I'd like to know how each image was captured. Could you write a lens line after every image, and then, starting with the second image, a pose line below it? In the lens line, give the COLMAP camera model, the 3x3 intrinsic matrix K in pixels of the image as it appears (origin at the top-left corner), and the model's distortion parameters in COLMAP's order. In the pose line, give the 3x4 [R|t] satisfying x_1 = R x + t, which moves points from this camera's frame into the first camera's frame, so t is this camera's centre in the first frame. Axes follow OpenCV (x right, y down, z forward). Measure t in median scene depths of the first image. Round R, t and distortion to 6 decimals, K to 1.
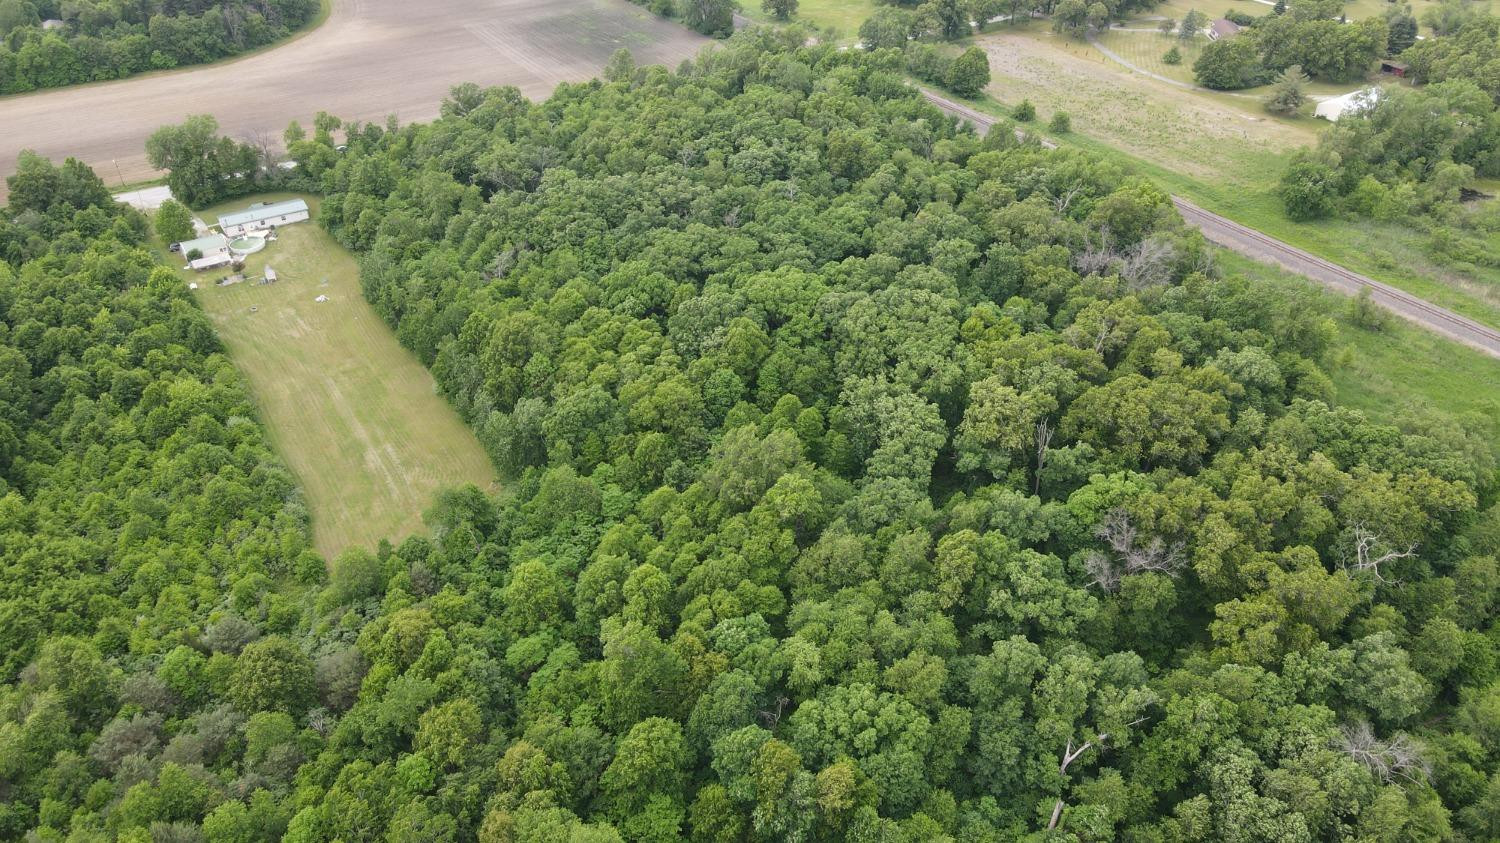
lens RADIAL K [[1112.0, 0, 743.4], [0, 1112.0, 410.3], [0, 0, 1]] dist [-0.005731, 0.034048]
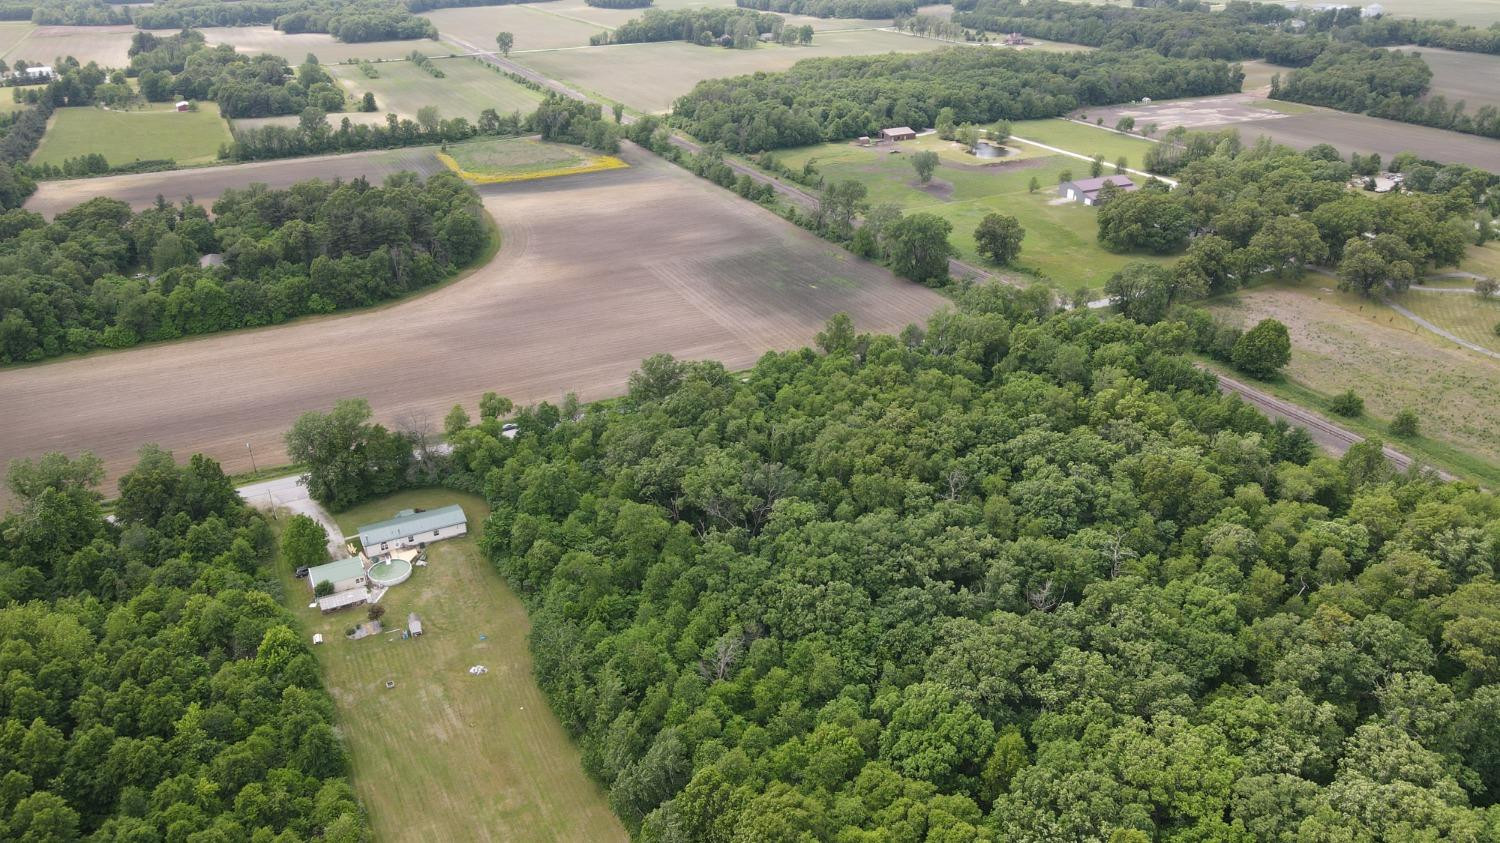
lens RADIAL K [[1112.0, 0, 756.5], [0, 1112.0, 412.4], [0, 0, 1]] dist [-0.005731, 0.034048]
pose [[0.994920, 0.032571, -0.095251, -0.113738], [-0.047100, 0.986867, -0.154513, -0.149090], [0.088968, 0.158215, 0.983388, 0.225239]]
